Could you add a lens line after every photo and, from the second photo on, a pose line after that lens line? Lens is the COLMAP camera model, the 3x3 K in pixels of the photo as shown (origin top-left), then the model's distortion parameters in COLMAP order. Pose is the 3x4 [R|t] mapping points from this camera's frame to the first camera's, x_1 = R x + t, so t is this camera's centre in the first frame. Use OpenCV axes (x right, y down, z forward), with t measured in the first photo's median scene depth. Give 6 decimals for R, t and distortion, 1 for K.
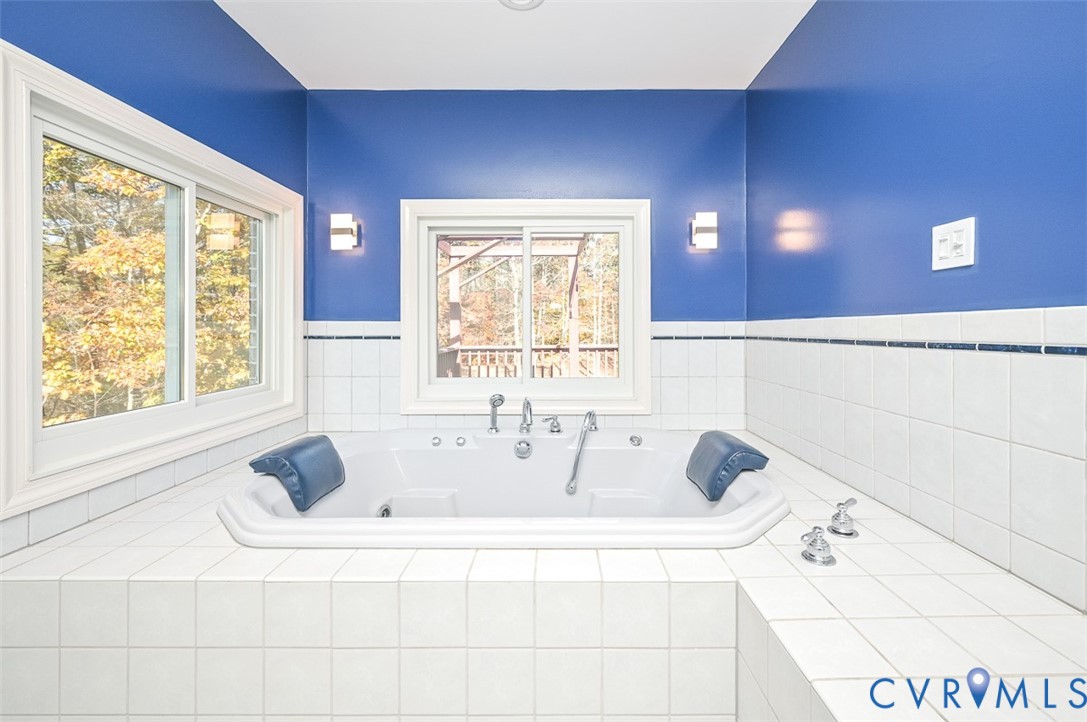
lens RADIAL K [[474.5, 0, 546.3], [0, 474.5, 334.2], [0, 0, 1]] dist [-0.004539, -0.000496]
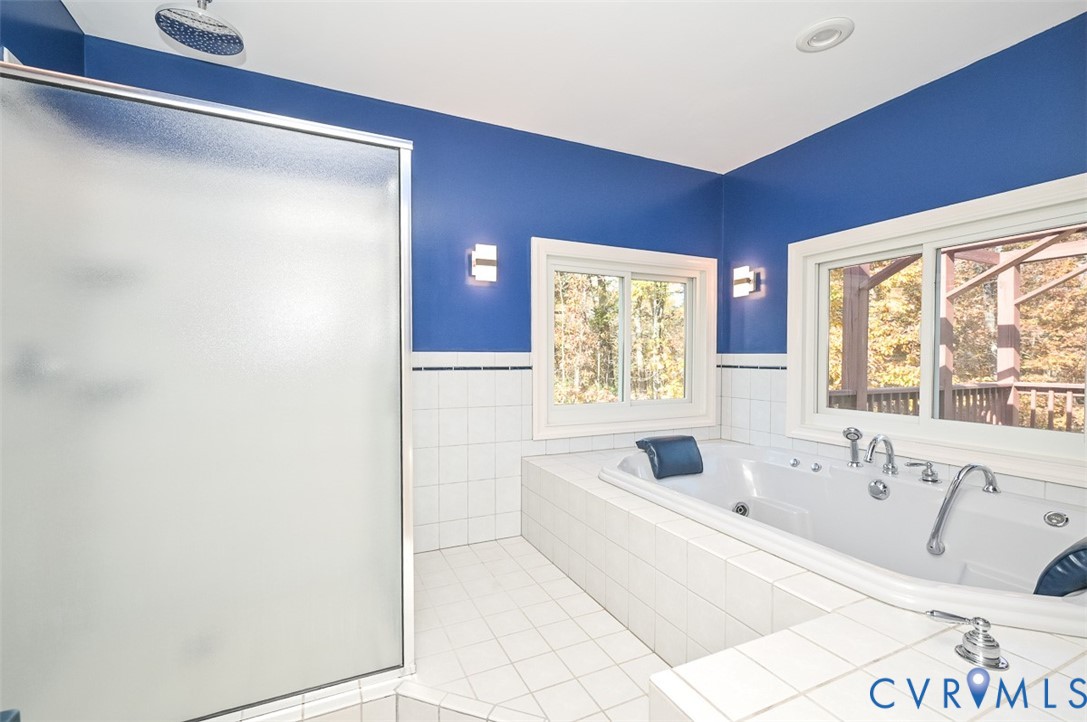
lens RADIAL K [[474.5, 0, 542.4], [0, 474.5, 359.8], [0, 0, 1]] dist [-0.004539, -0.000496]
pose [[0.422906, 0.003720, -0.906166, 0.484958], [-0.011606, 0.999932, -0.001312, -0.003997], [0.906099, 0.011071, 0.422921, 0.005499]]
